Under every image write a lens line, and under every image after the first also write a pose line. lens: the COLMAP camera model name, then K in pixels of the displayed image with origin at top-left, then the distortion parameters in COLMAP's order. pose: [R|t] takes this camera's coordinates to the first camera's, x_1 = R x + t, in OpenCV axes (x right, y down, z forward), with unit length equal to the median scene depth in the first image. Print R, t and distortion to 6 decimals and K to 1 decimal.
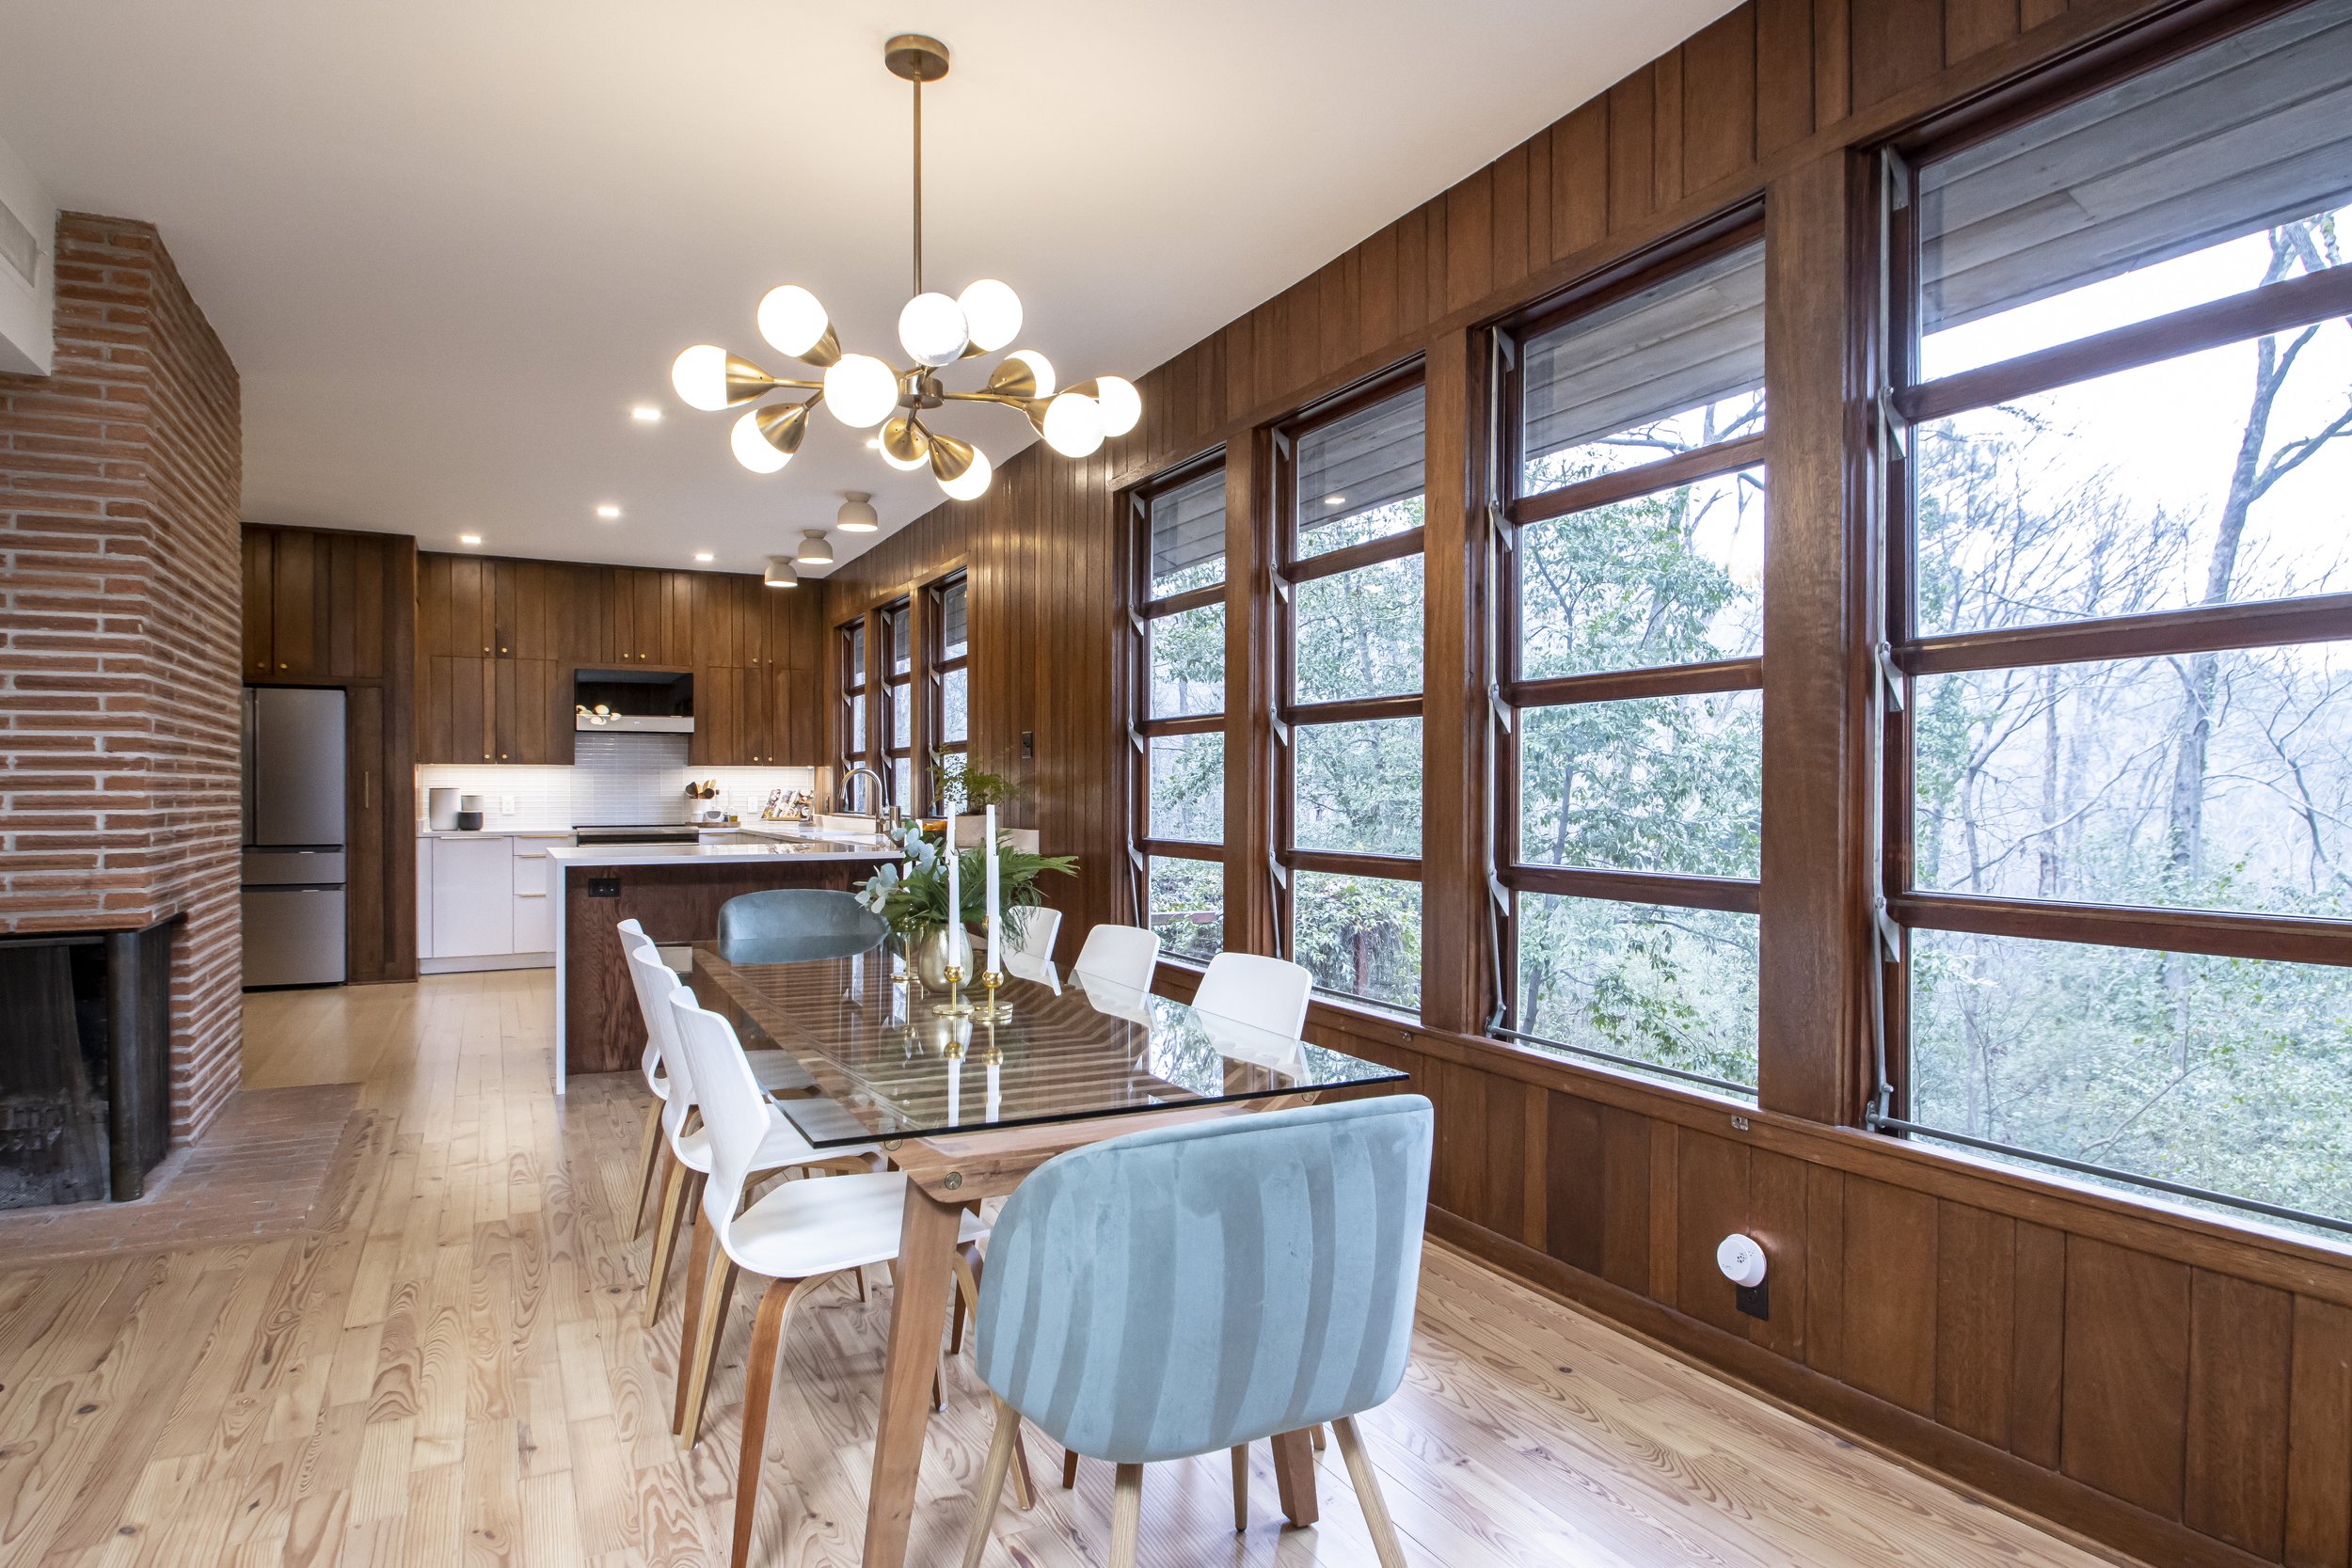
lens RADIAL K [[1327.5, 0, 1196.3], [0, 1327.5, 802.5], [0, 0, 1]] dist [-0.015176, -0.007332]
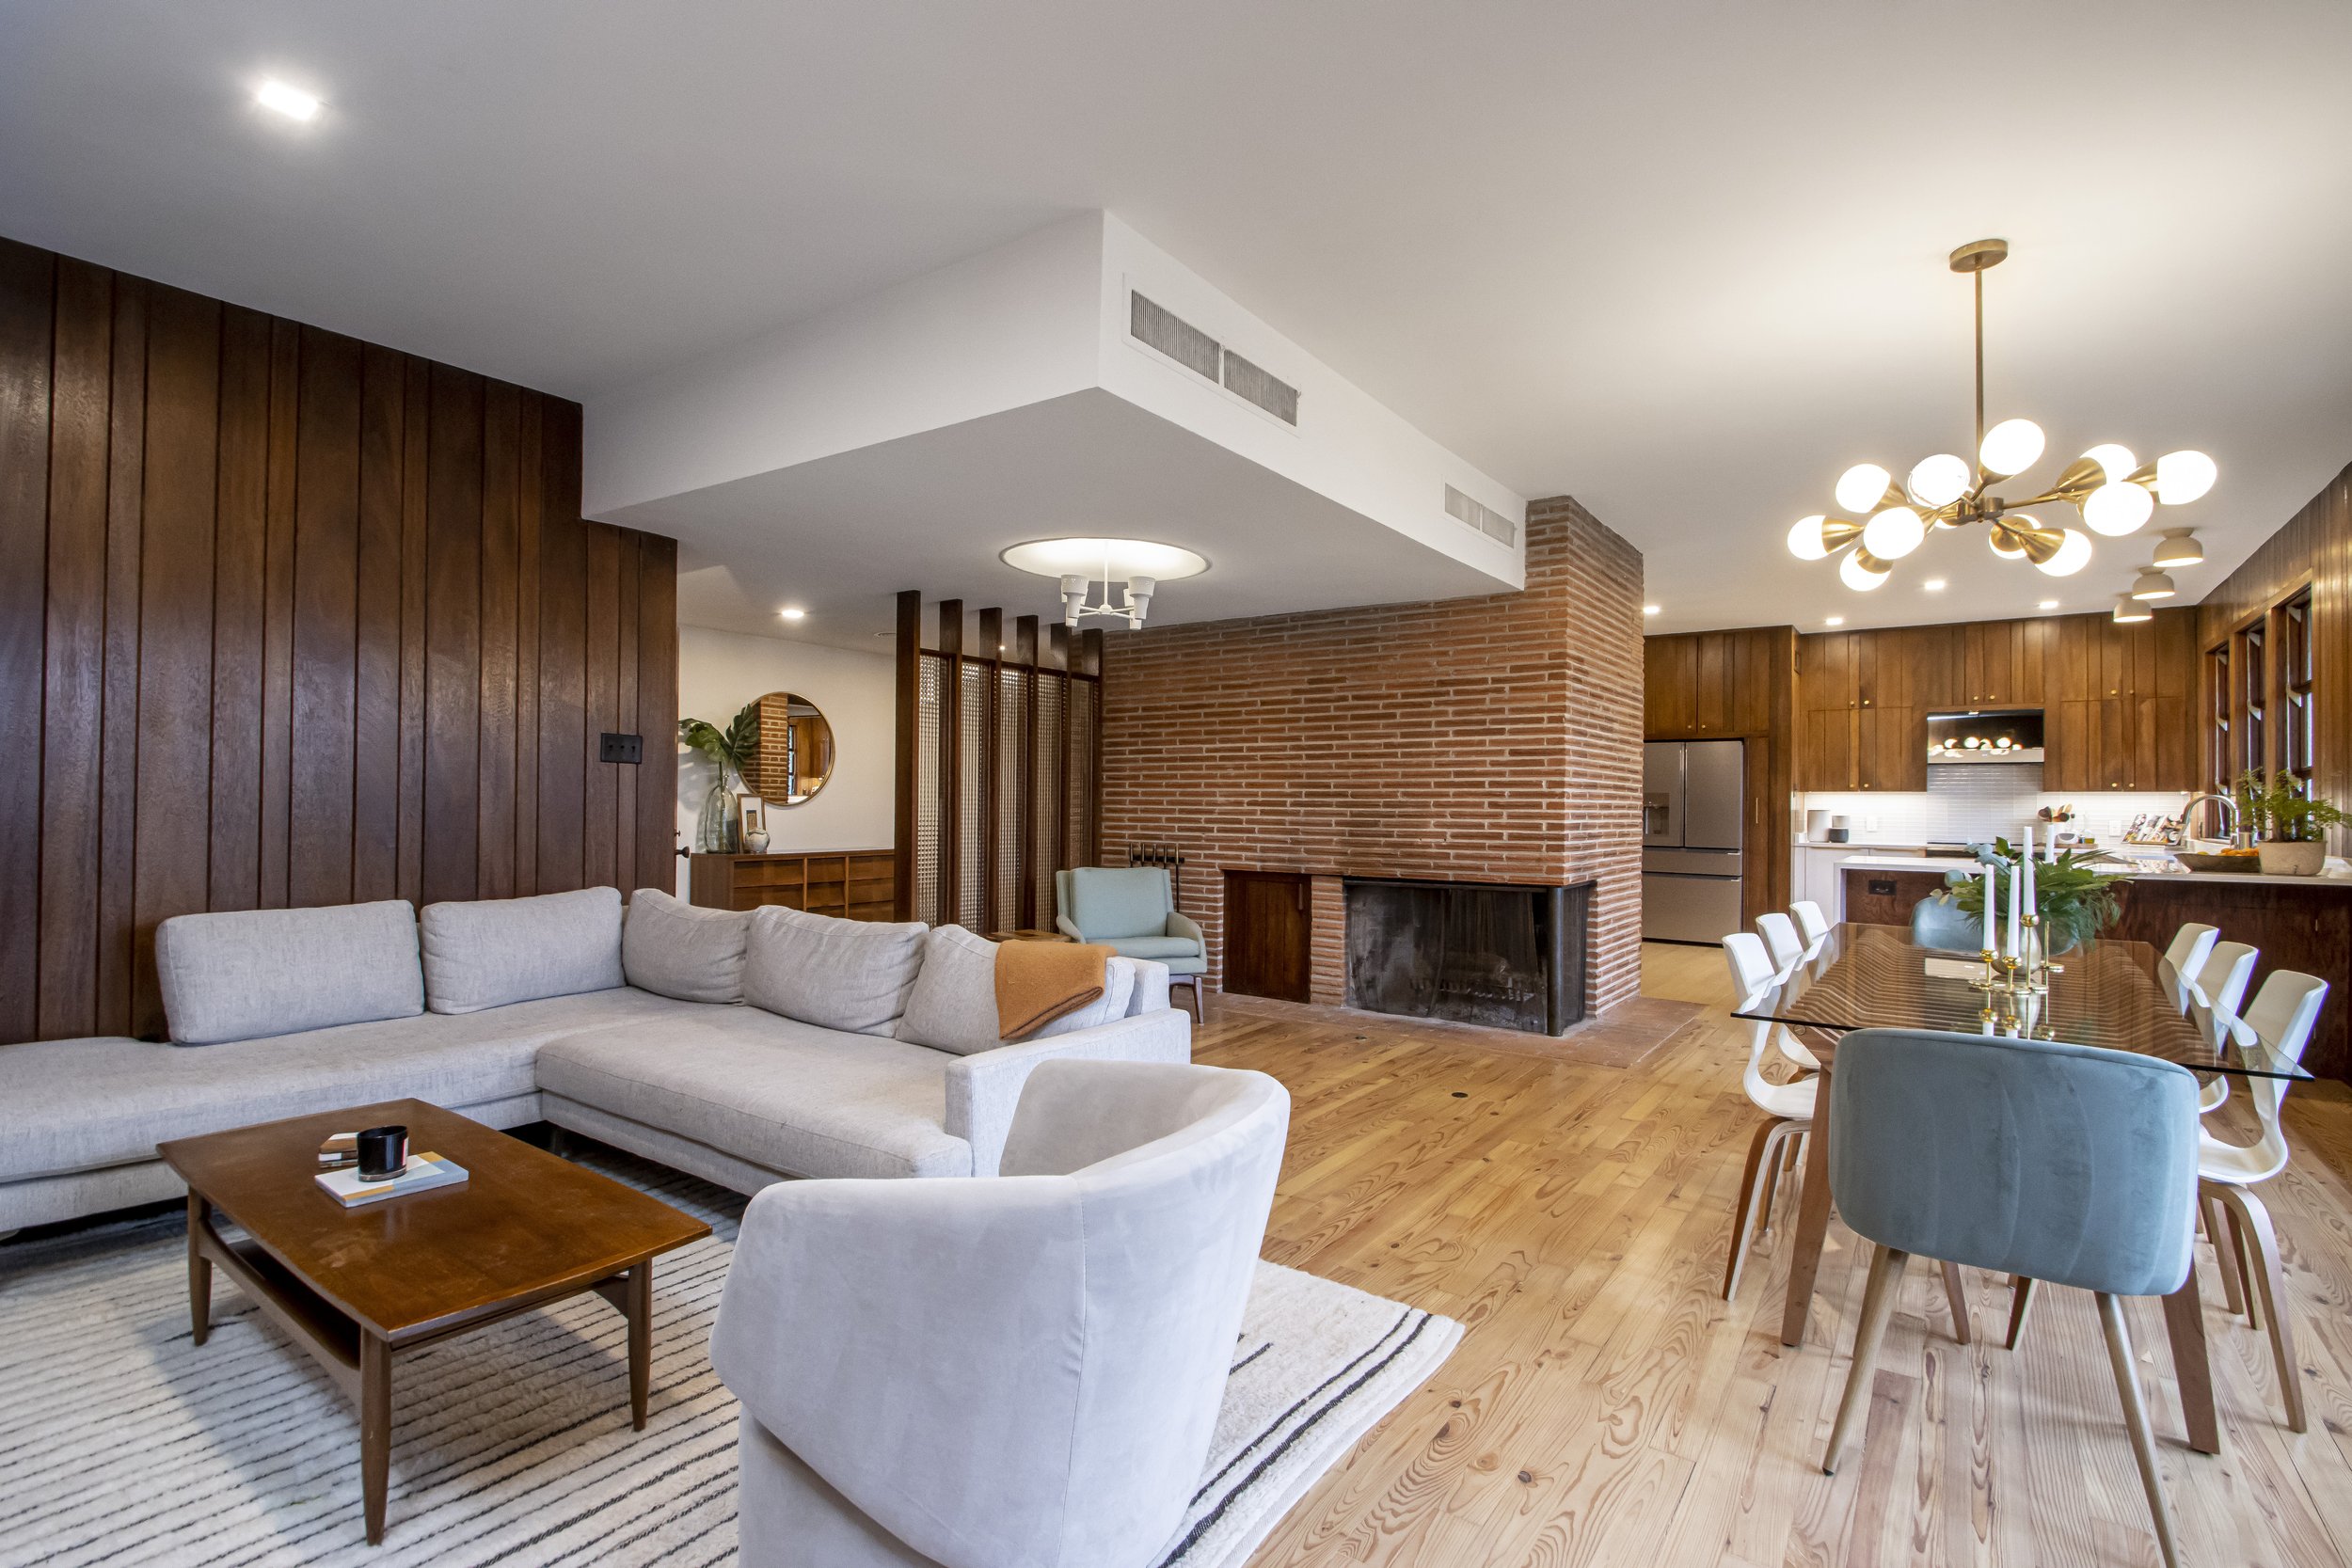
lens RADIAL K [[1106.5, 0, 1205.2], [0, 1106.5, 798.0], [0, 0, 1]] dist [0.023713, -0.003608]
pose [[0.459598, -0.002856, -0.888122, 0.152934], [-0.016820, 0.999787, -0.011919, 0.000621], [0.887968, 0.020416, 0.459453, -0.066435]]
